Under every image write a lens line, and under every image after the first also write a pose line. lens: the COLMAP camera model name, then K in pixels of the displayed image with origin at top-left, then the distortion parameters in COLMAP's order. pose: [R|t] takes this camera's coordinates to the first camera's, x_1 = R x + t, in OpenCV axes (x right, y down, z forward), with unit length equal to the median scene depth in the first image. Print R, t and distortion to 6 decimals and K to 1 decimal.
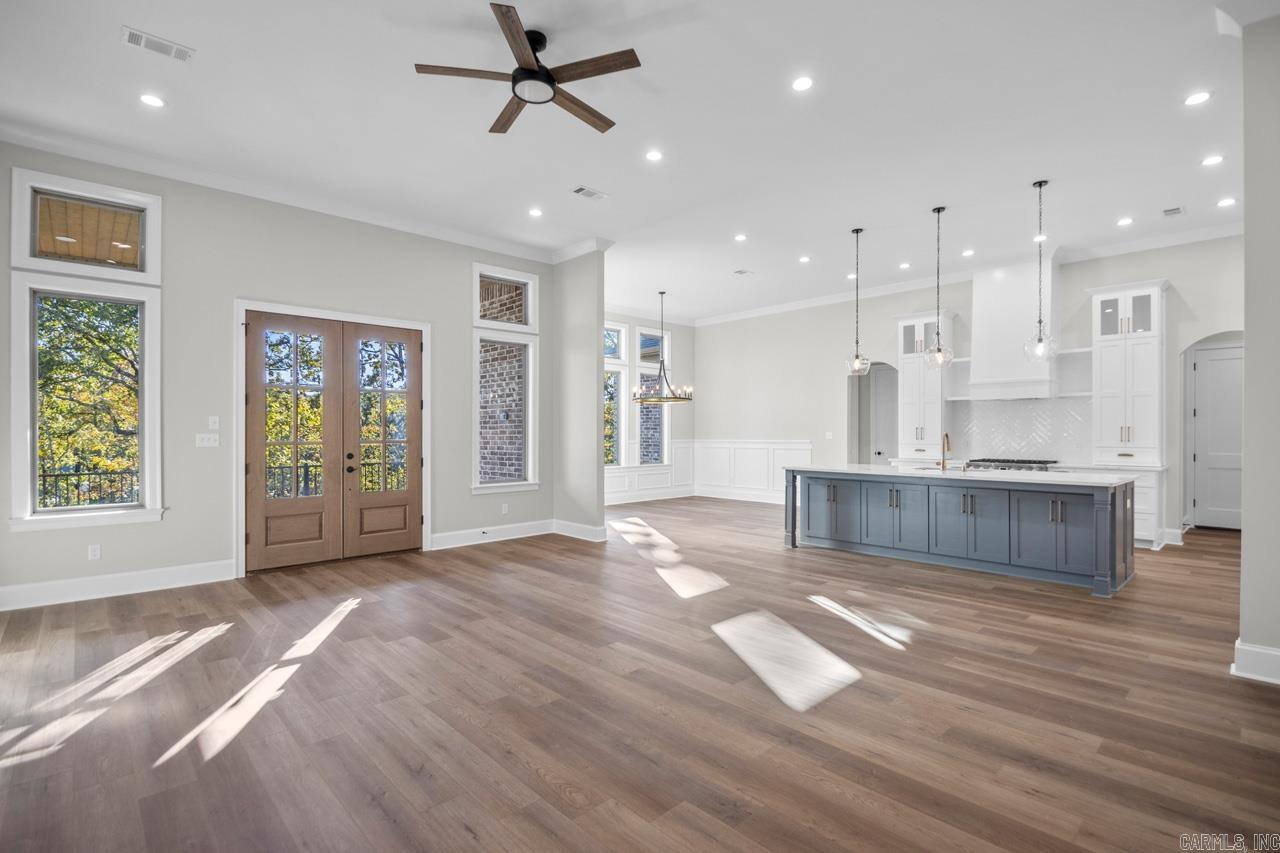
lens RADIAL K [[598.2, 0, 653.5], [0, 598.2, 430.4], [0, 0, 1]] dist [0.018813, -0.020001]
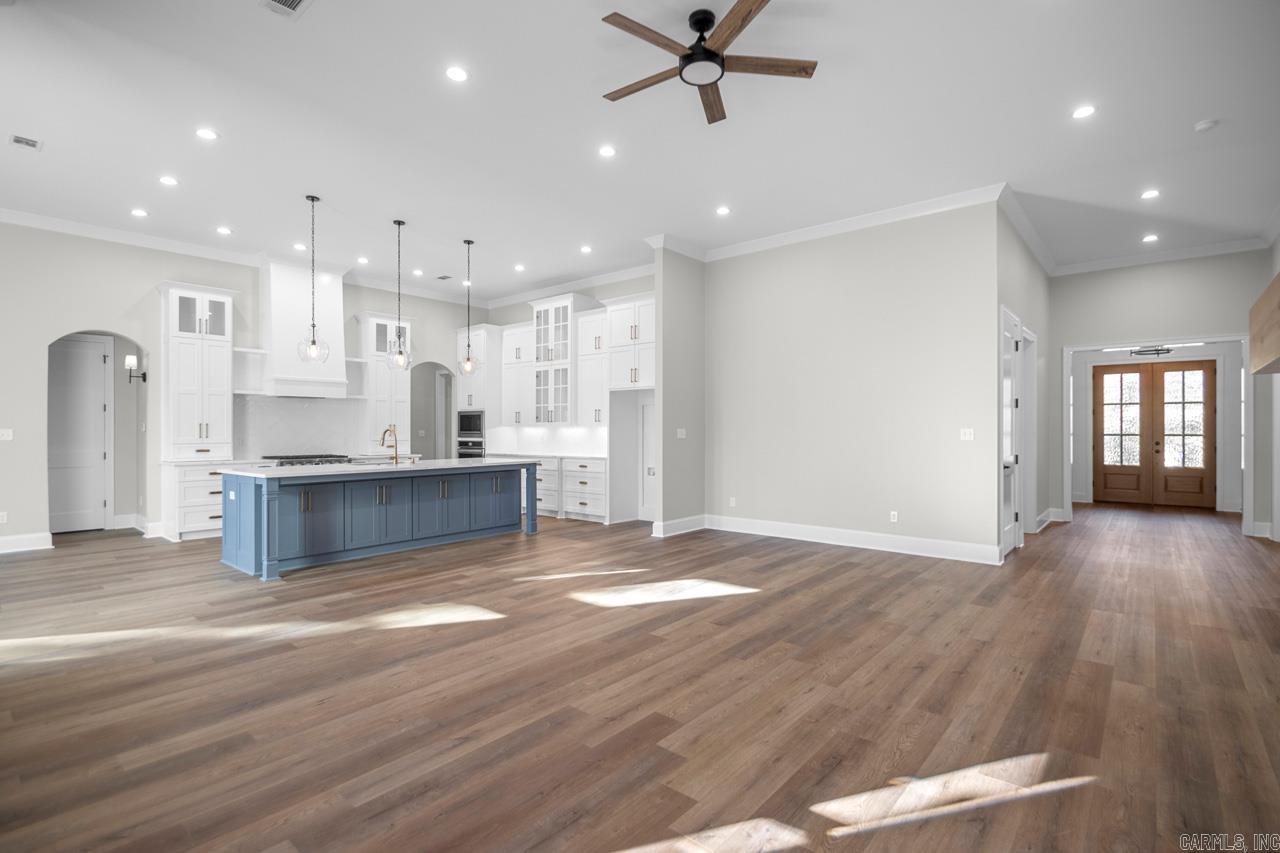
lens RADIAL K [[598.7, 0, 648.4], [0, 598.7, 428.9], [0, 0, 1]] dist [0.016748, -0.020488]
pose [[-0.108958, 0.001110, 0.994046, -0.570788], [-0.000616, 0.999999, -0.001184, 0.004006], [-0.994046, -0.000741, -0.108957, 0.593720]]
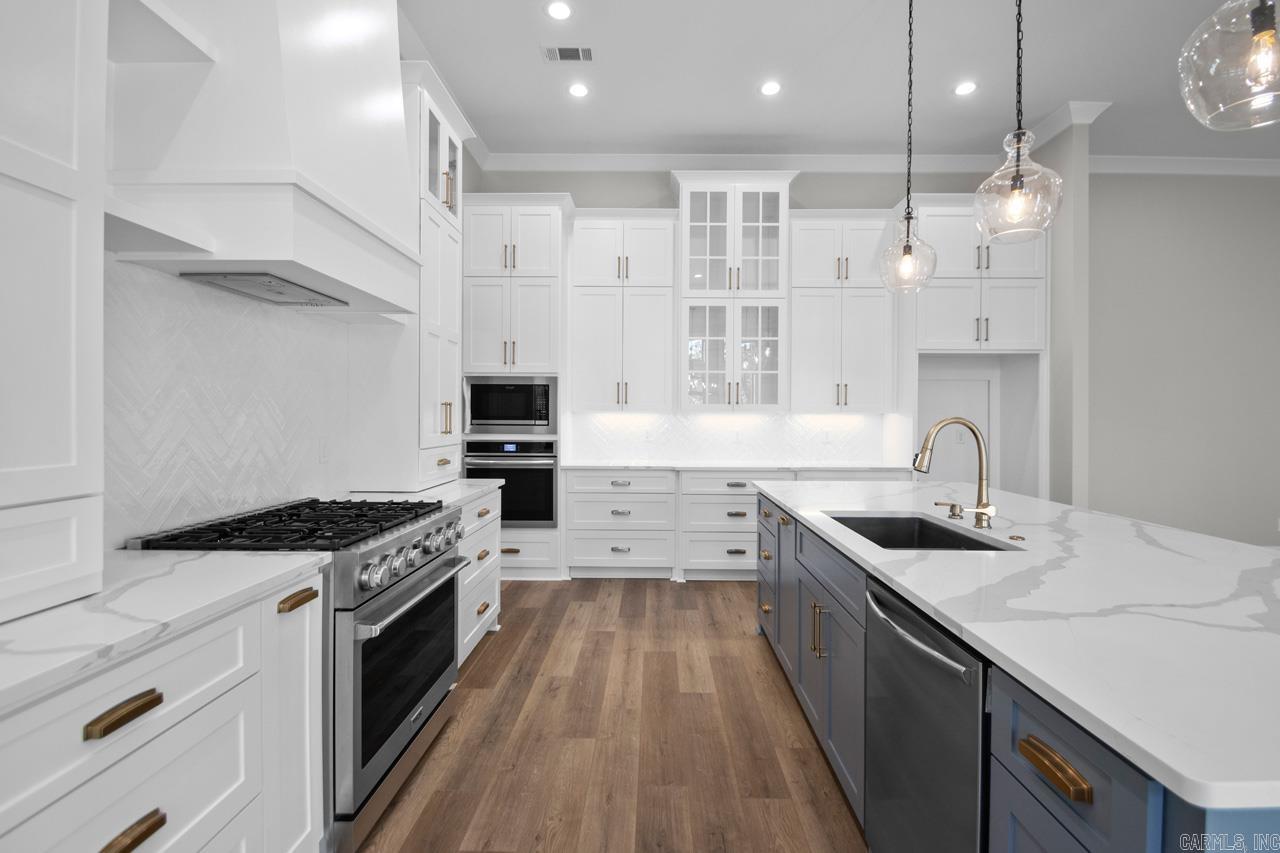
lens RADIAL K [[594.1, 0, 651.0], [0, 594.1, 419.9], [0, 0, 1]] dist [0.004155, 0.000179]
pose [[-0.714385, -0.010482, 0.699675, 0.339515], [-0.008583, 0.999944, 0.006217, 0.003127], [-0.699701, -0.001564, -0.714434, 1.231344]]
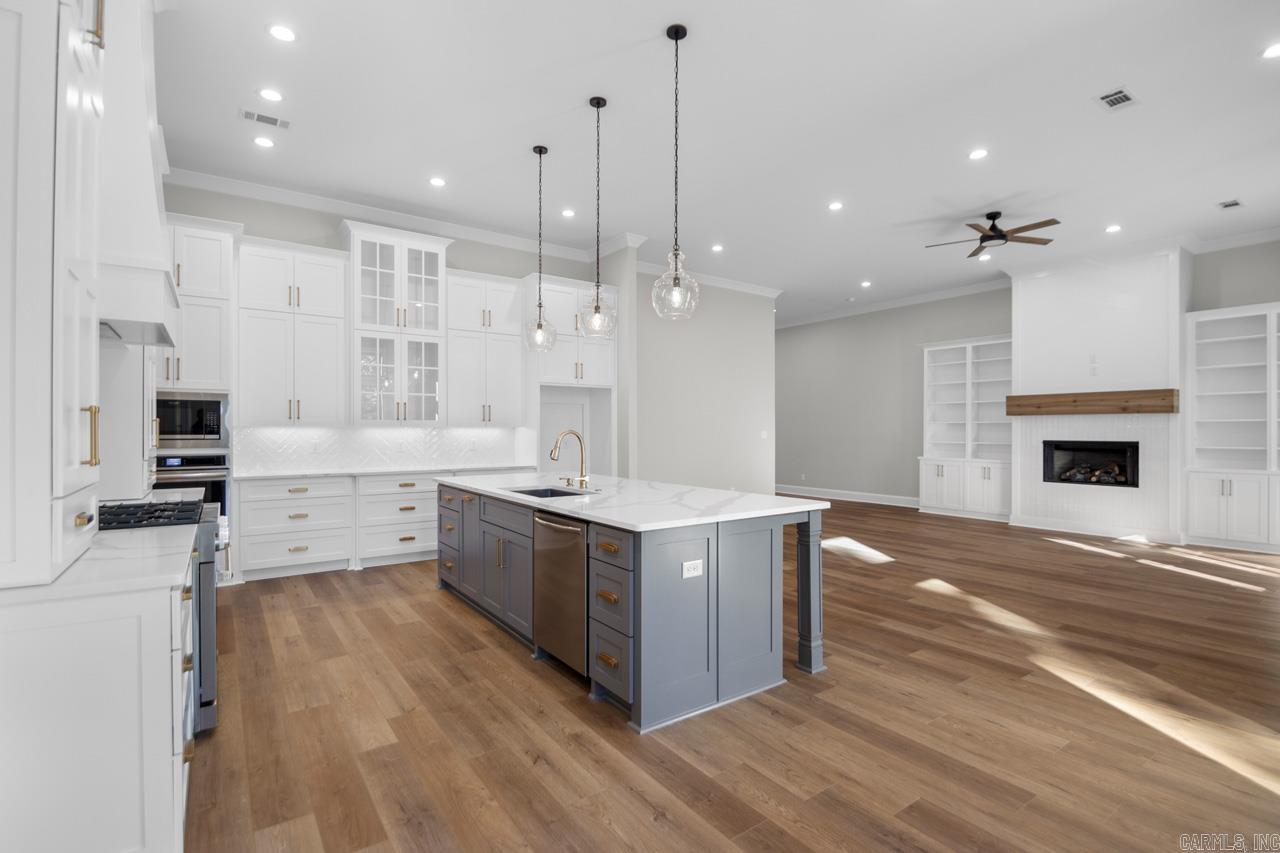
lens RADIAL K [[598.7, 0, 648.4], [0, 598.7, 428.9], [0, 0, 1]] dist [0.016748, -0.020488]
pose [[-0.989564, -0.002431, 0.144074, 0.283026], [-0.003116, 0.999985, -0.004528, 0.003513], [-0.144060, -0.004929, -0.989557, 1.467545]]
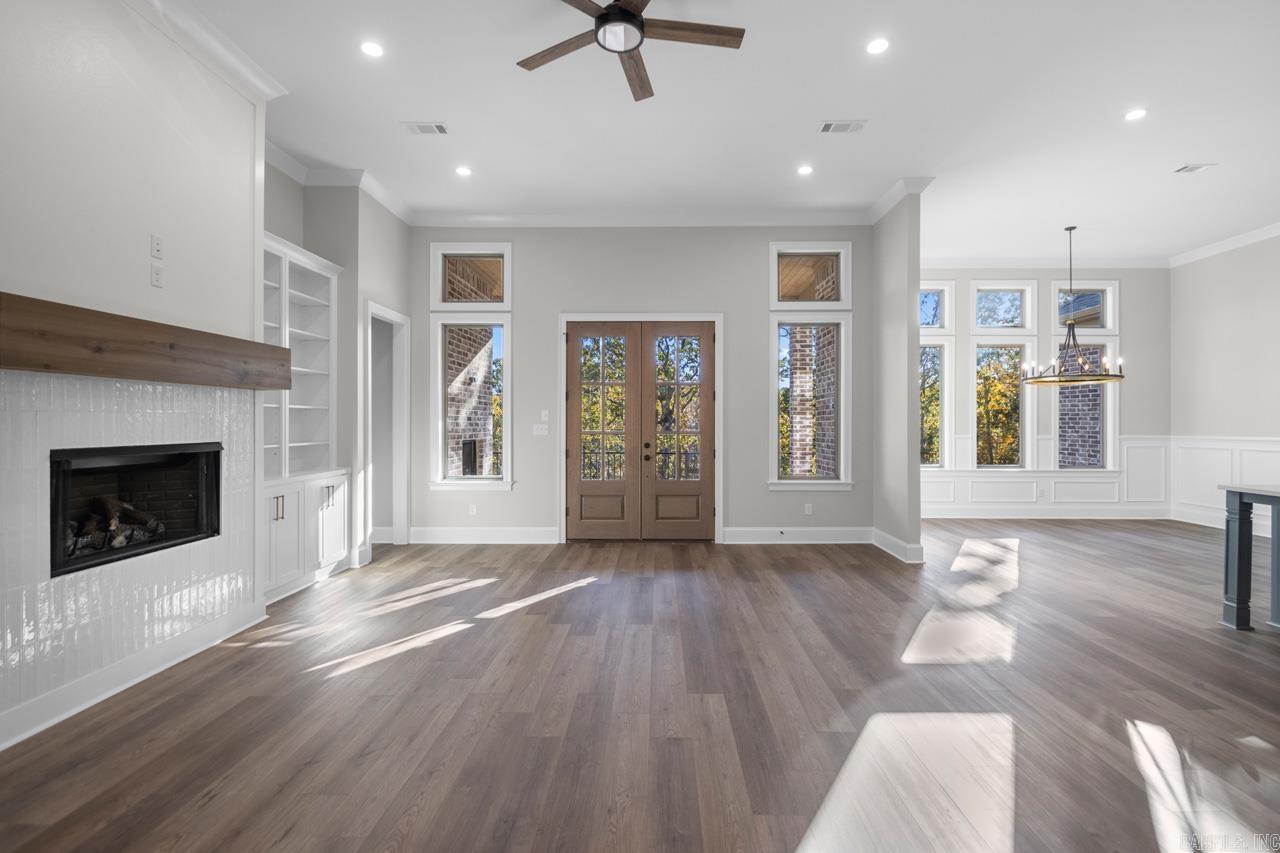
lens RADIAL K [[601.1, 0, 652.5], [0, 601.1, 420.1], [0, 0, 1]] dist [-0.001886, -0.001027]
pose [[0.713432, -0.001690, -0.700722, 0.225972], [-0.000237, 0.999996, -0.002653, -0.000109], [0.700724, 0.002059, 0.713429, 0.203691]]
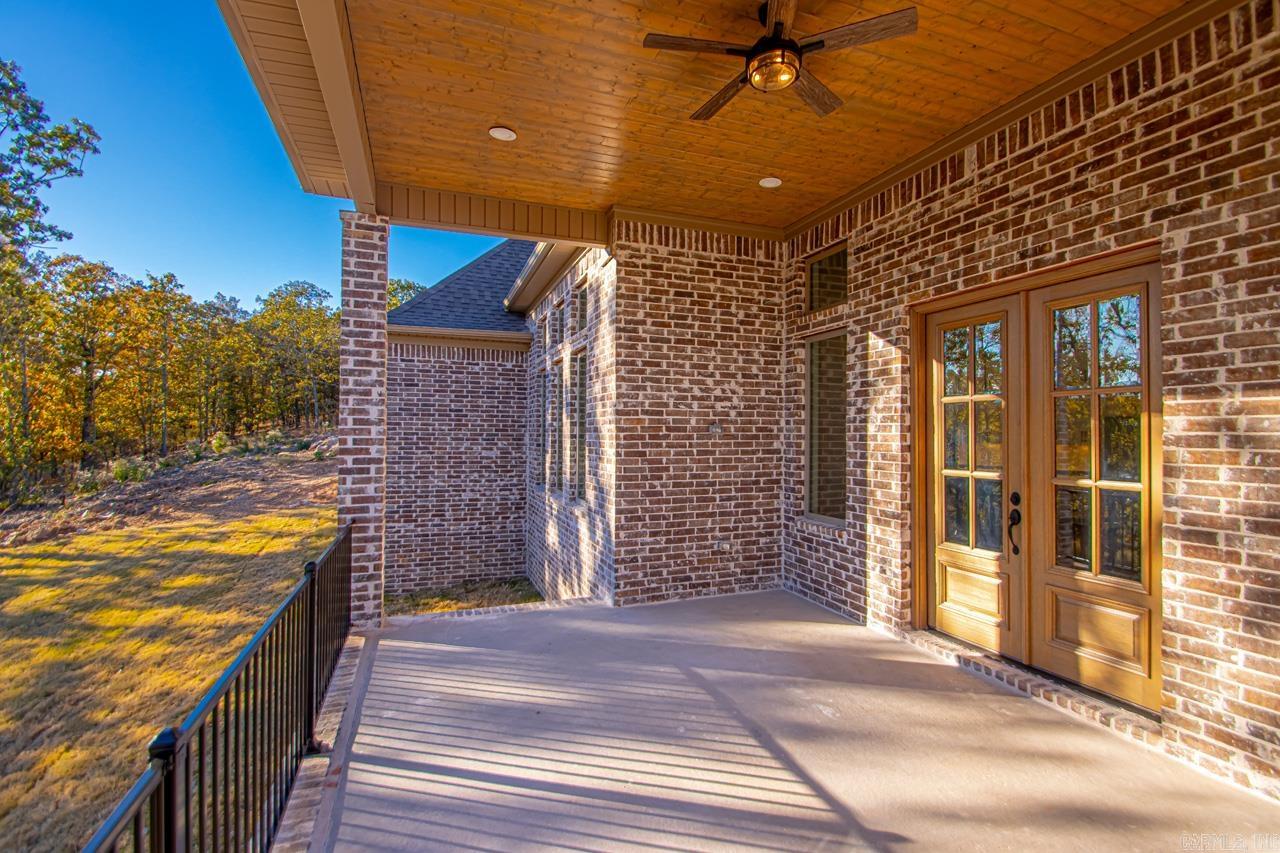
lens RADIAL K [[598.7, 0, 648.4], [0, 598.7, 428.9], [0, 0, 1]] dist [0.016748, -0.020488]
pose [[0.388474, 0.014009, 0.921353, -1.098739], [-0.008746, 0.999895, -0.011516, -0.018349], [-0.921418, -0.003585, 0.388555, 0.971442]]
